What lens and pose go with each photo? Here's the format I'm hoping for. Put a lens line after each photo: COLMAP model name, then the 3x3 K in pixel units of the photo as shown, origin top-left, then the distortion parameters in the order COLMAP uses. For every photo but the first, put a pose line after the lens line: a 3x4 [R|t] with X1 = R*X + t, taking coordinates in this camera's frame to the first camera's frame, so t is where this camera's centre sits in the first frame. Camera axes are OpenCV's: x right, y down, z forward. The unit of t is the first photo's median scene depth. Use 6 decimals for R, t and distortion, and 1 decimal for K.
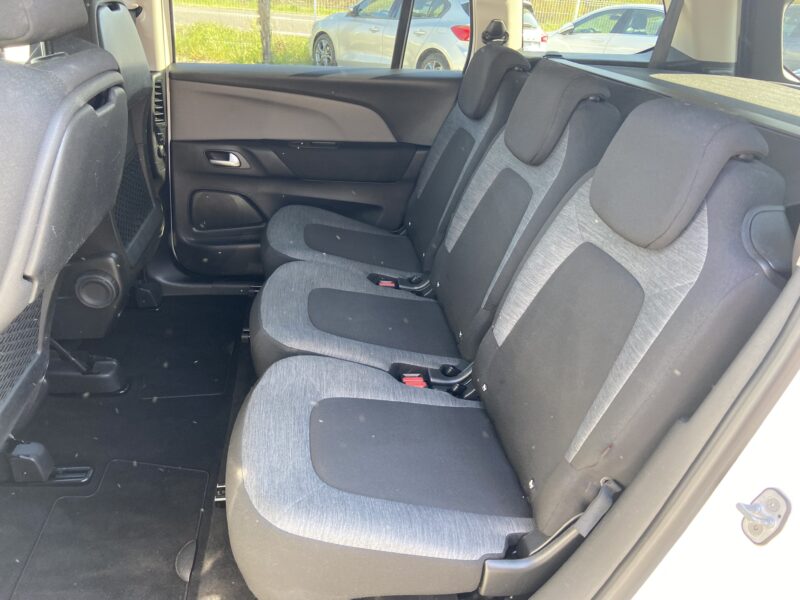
lens RADIAL K [[603.6, 0, 401.5], [0, 603.6, 303.1], [0, 0, 1]] dist [0.095251, -0.111298]
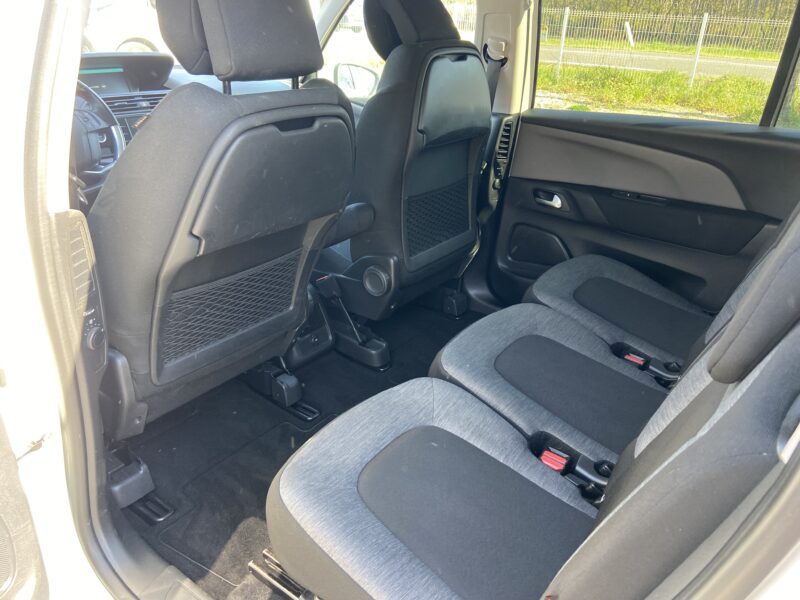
lens RADIAL K [[603.6, 0, 395.4], [0, 603.6, 294.4], [0, 0, 1]] dist [0.095251, -0.111298]
pose [[0.699058, 0.256019, -0.667662, 0.297790], [-0.311297, 0.949546, 0.038174, -0.046512], [0.643749, 0.181156, 0.743485, 0.107258]]
